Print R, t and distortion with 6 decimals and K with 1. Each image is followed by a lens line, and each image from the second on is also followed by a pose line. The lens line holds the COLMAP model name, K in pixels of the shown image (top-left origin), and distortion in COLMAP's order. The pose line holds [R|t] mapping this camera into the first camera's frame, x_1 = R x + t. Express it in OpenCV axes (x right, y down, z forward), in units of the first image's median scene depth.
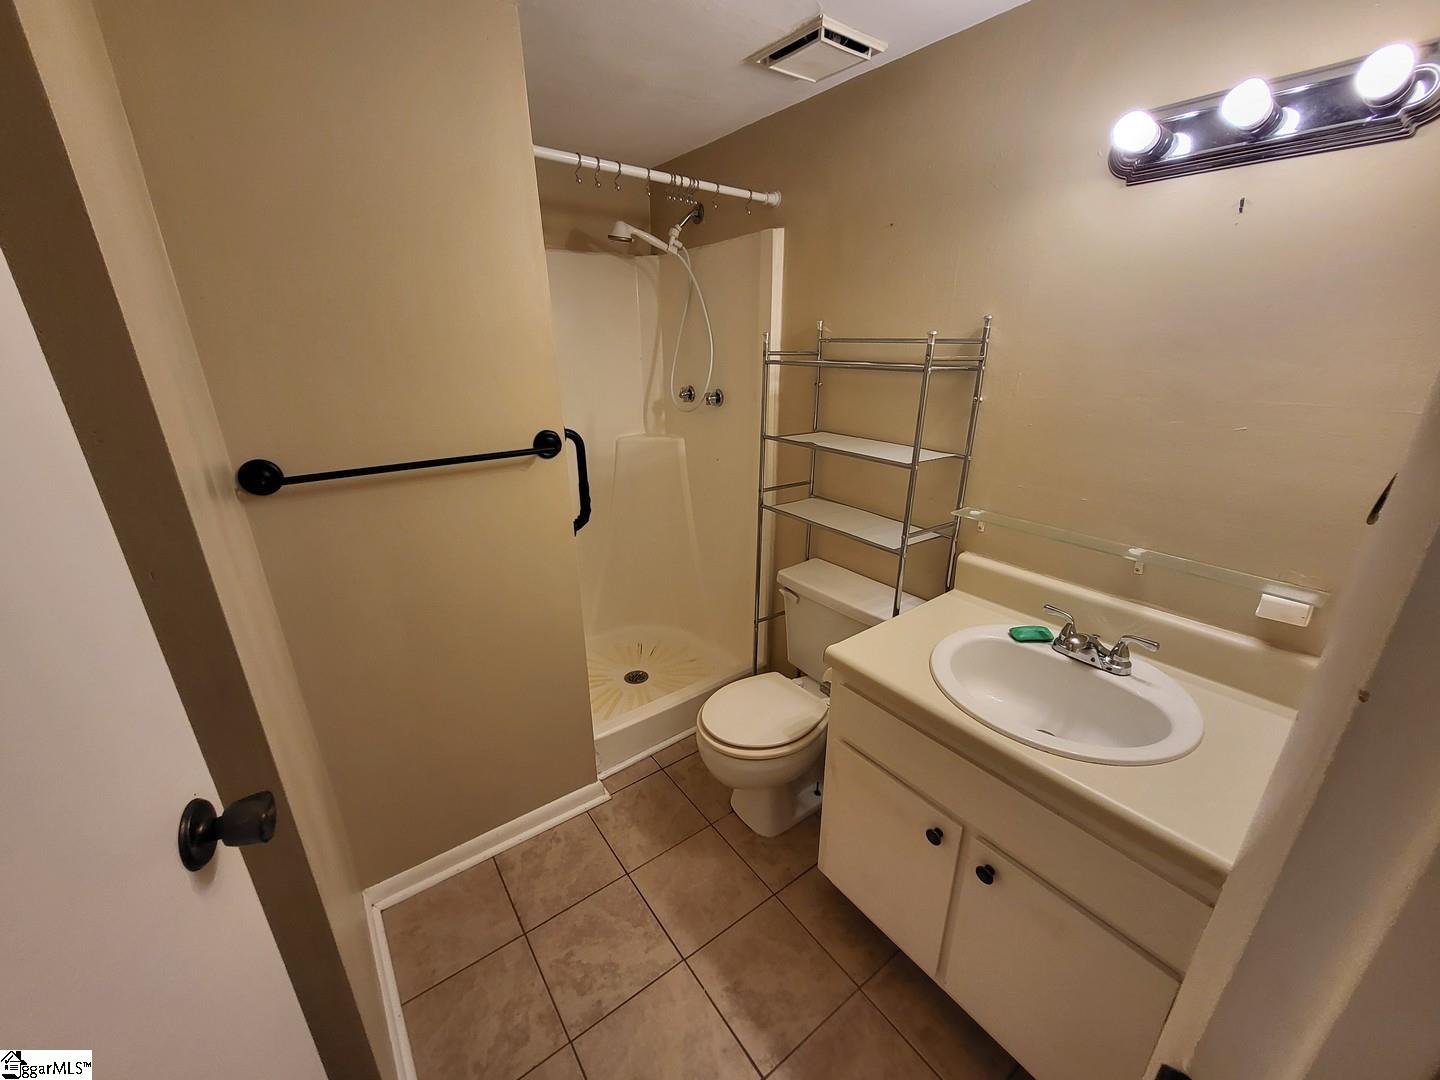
lens RADIAL K [[566.0, 0, 708.7], [0, 566.0, 540.8], [0, 0, 1]] dist [0.001168, 0.000834]
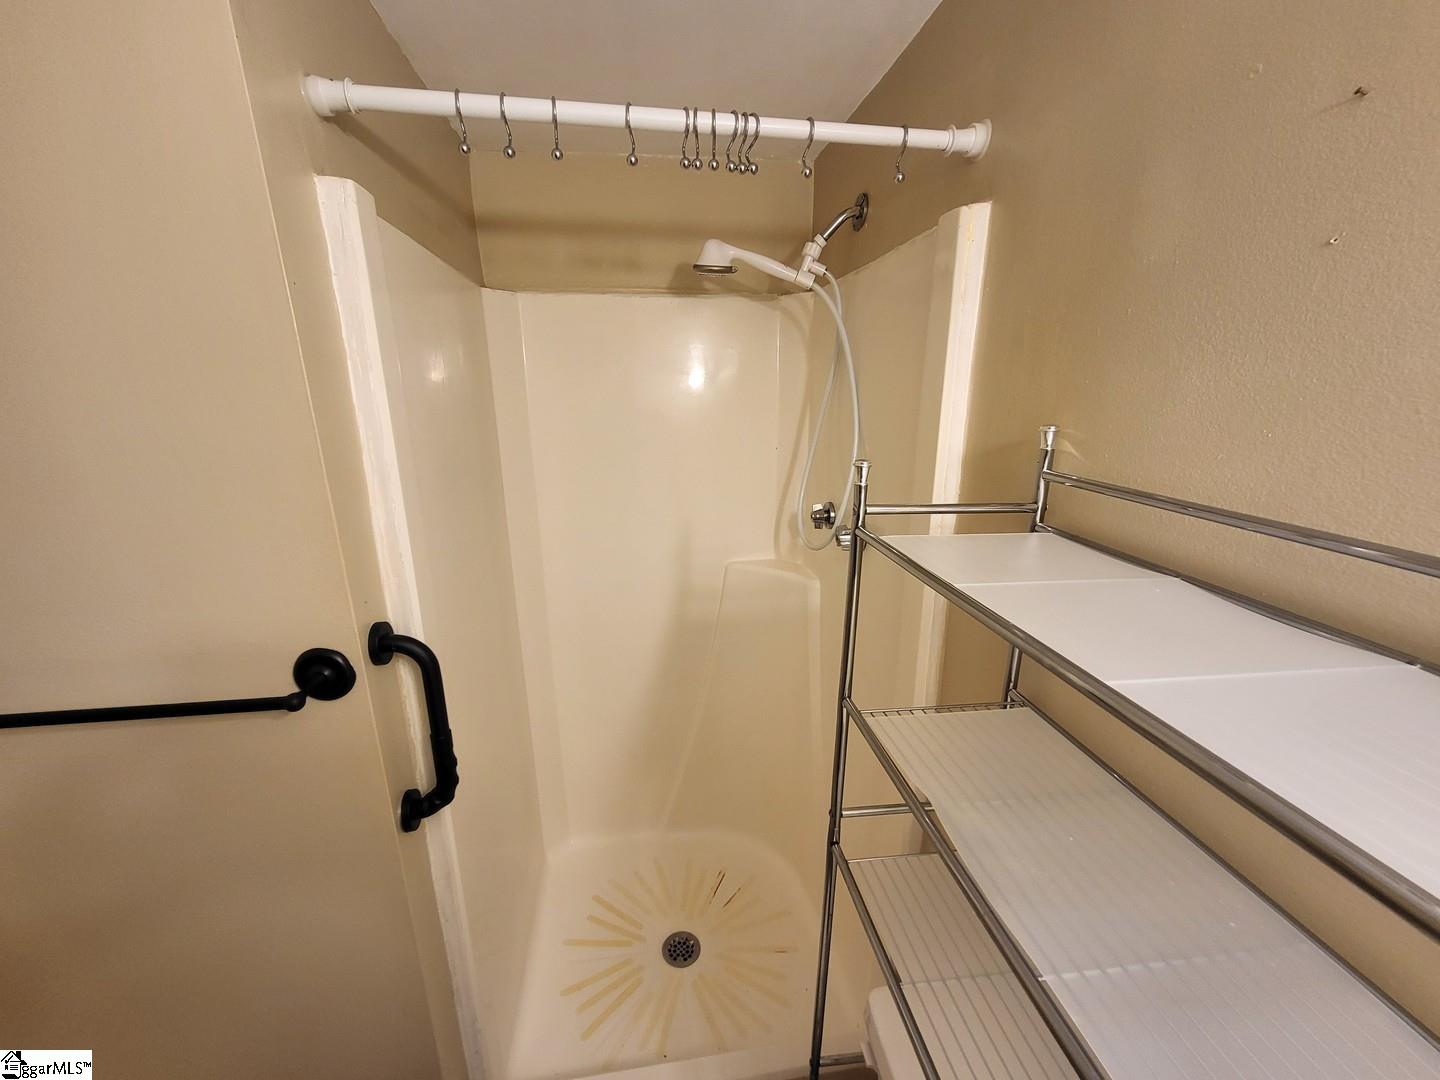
lens RADIAL K [[566.0, 0, 708.7], [0, 566.0, 540.8], [0, 0, 1]] dist [0.001168, 0.000834]
pose [[0.873673, 0.131364, -0.468442, 0.154028], [-0.165044, 0.985787, -0.031375, -0.219935], [0.457663, 0.104725, 0.882937, 0.478672]]
